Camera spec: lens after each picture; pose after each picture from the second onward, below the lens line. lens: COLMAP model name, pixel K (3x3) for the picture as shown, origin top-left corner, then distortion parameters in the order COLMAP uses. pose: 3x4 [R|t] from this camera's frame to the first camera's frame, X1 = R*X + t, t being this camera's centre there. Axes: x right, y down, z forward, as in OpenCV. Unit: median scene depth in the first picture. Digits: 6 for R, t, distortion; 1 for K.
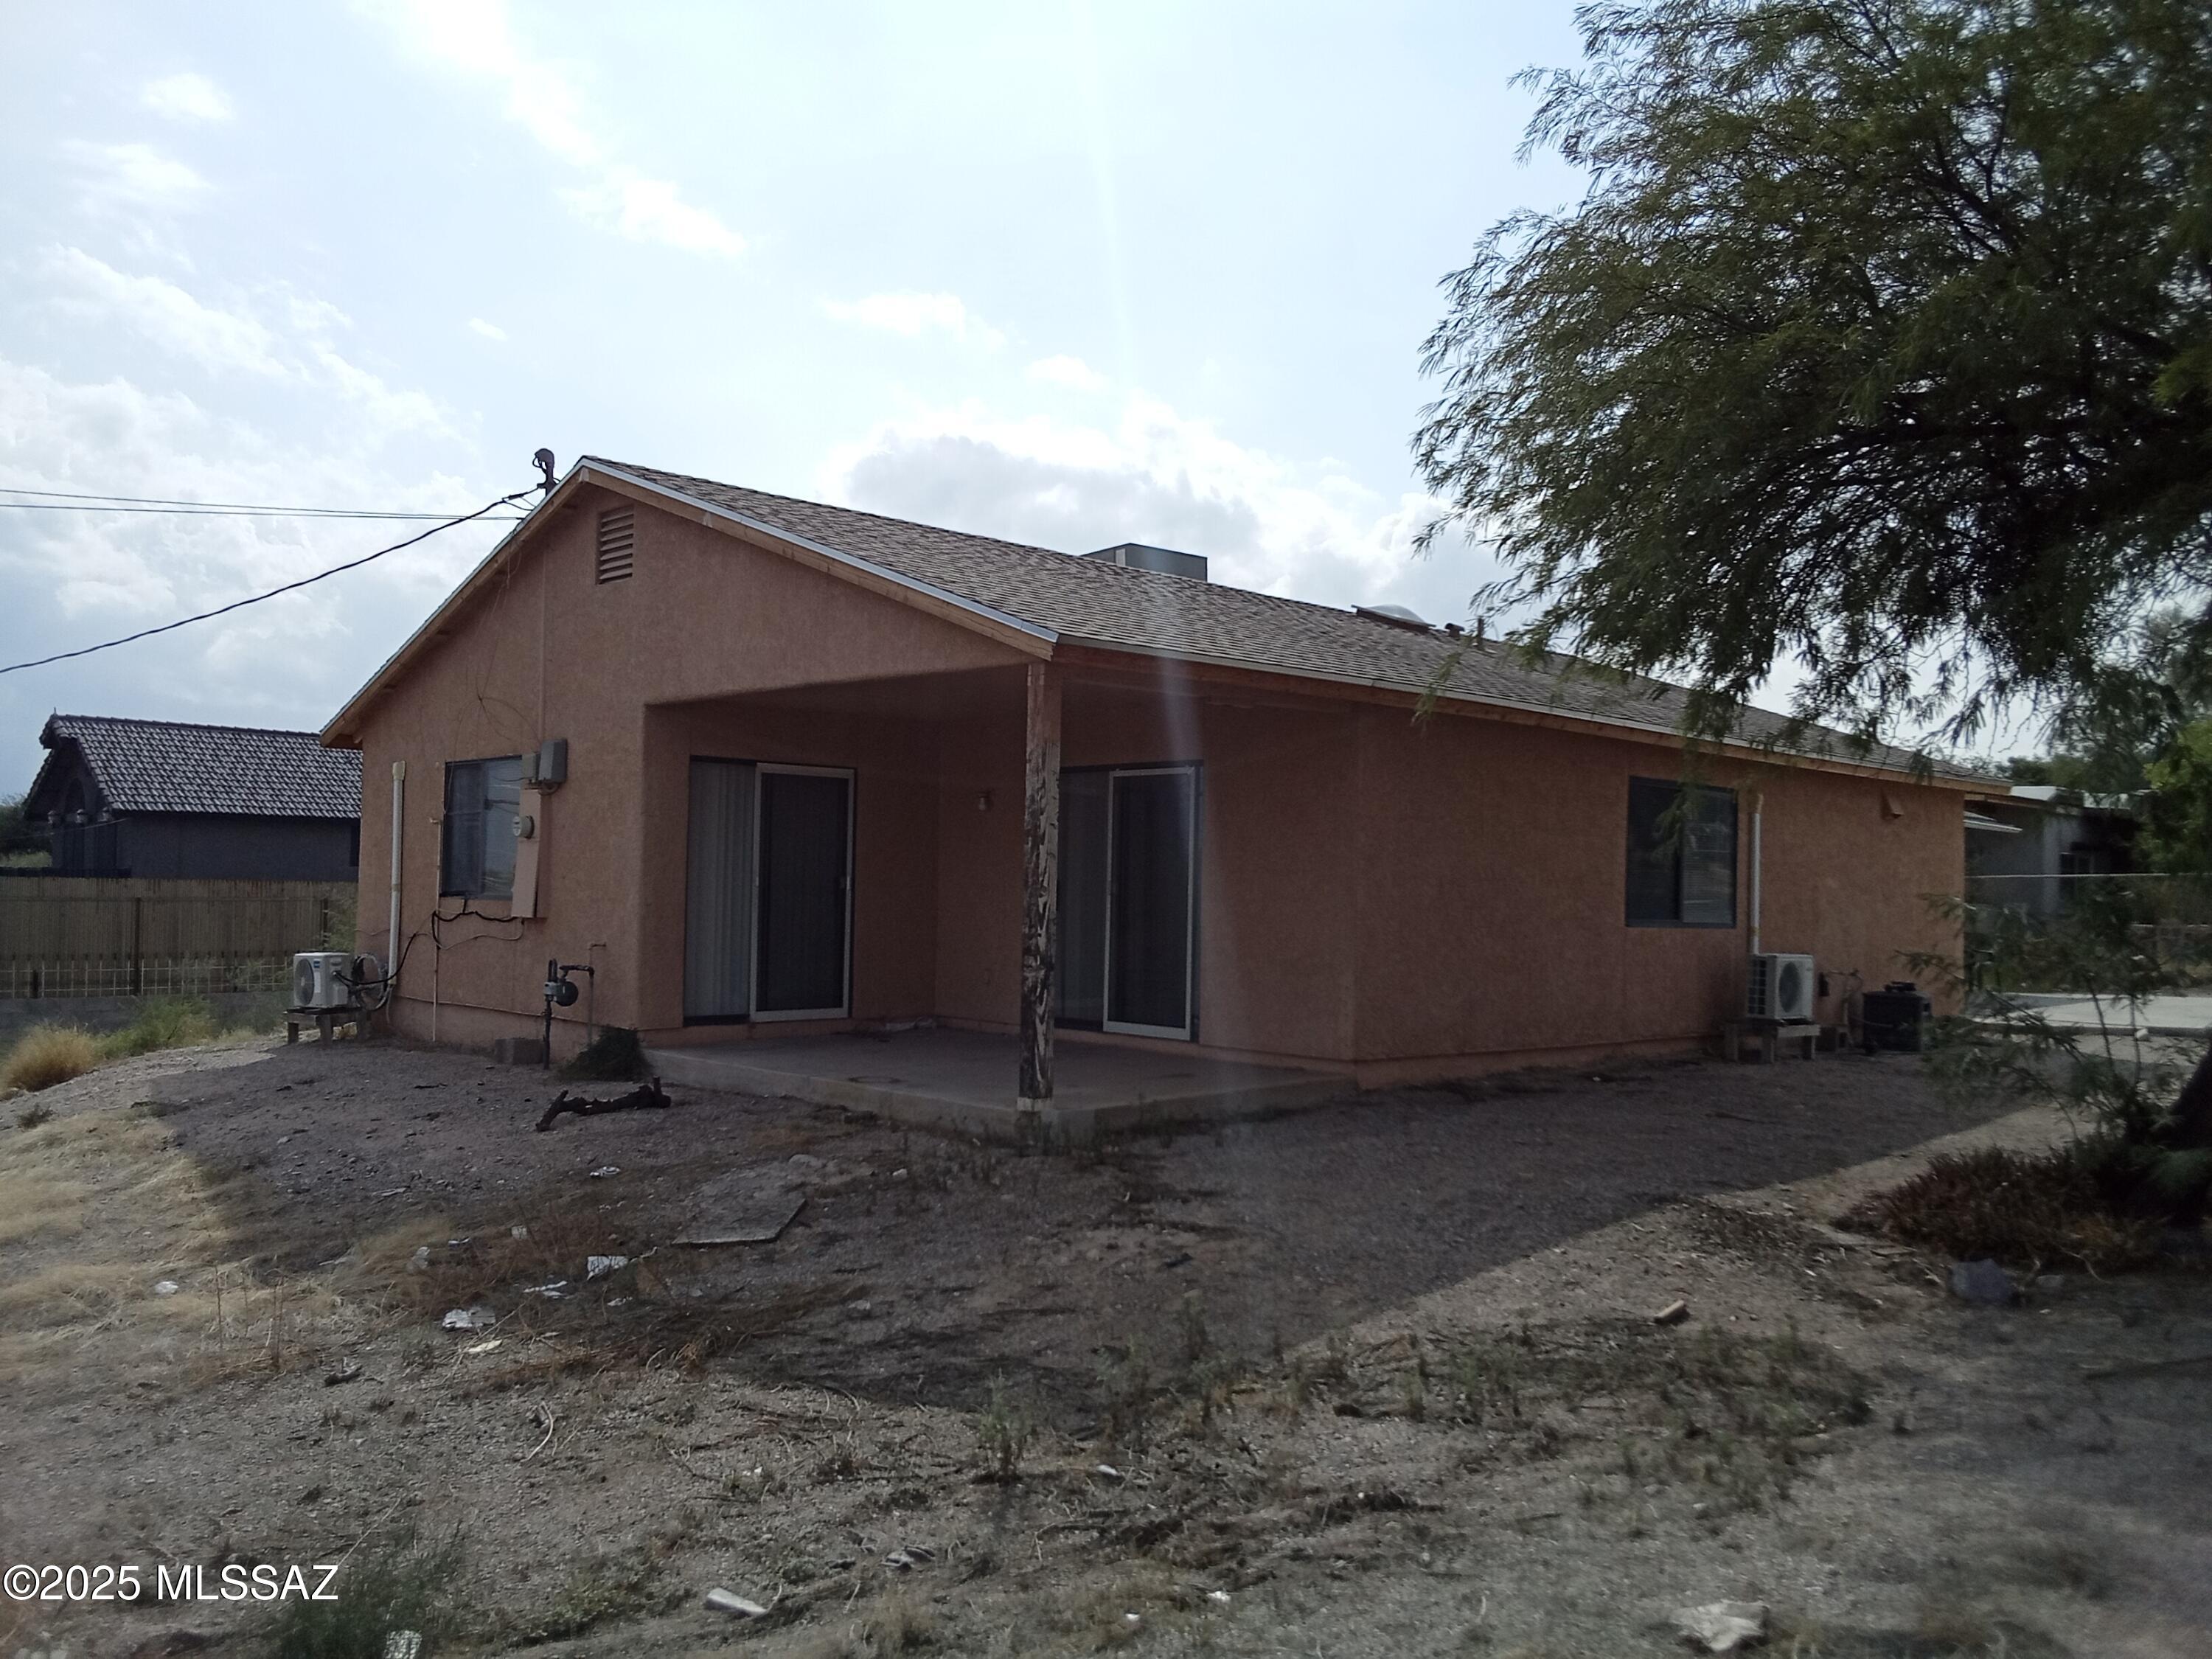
lens RADIAL K [[1761.5, 0, 1100.1], [0, 1761.5, 811.0], [0, 0, 1]] dist [0.058805, -0.097714]
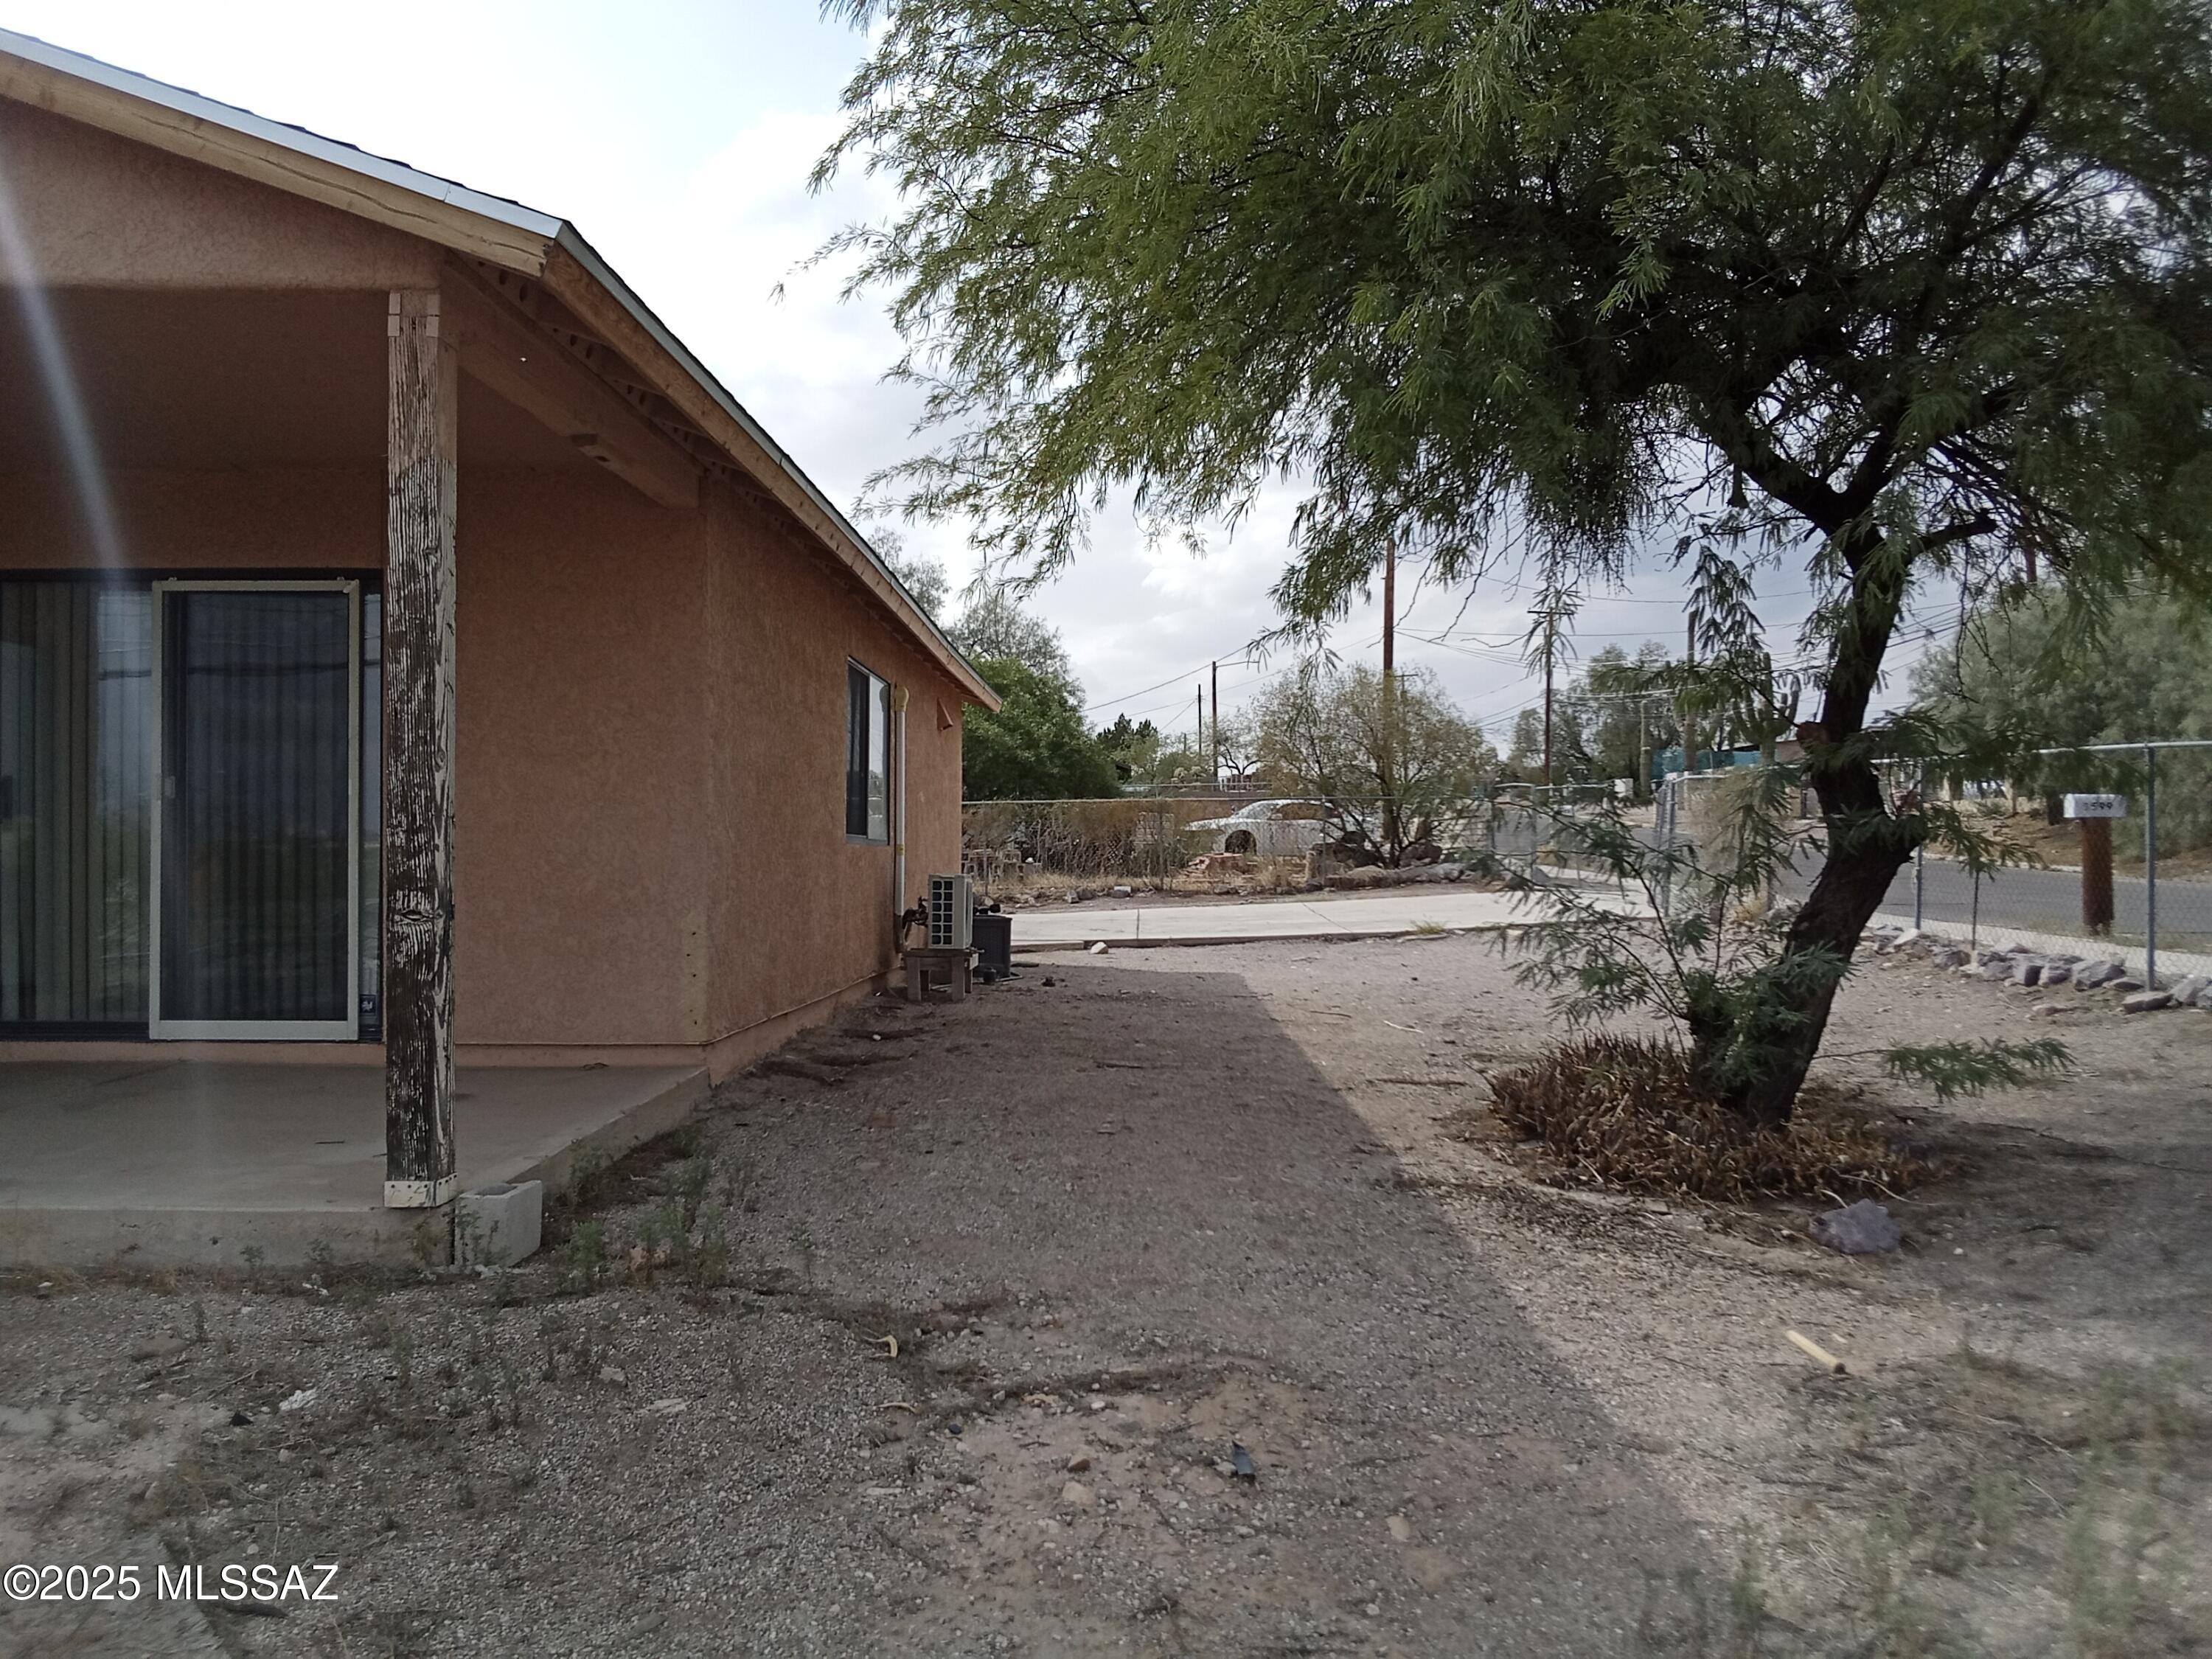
lens RADIAL K [[1742.9, 0, 1109.0], [0, 1742.9, 840.8], [0, 0, 1]] dist [0.042398, -0.090609]
pose [[0.693416, -0.013999, 0.720401, -0.244913], [-0.018070, 0.999159, 0.036808, 0.045061], [-0.720310, -0.038541, 0.692580, 0.503487]]
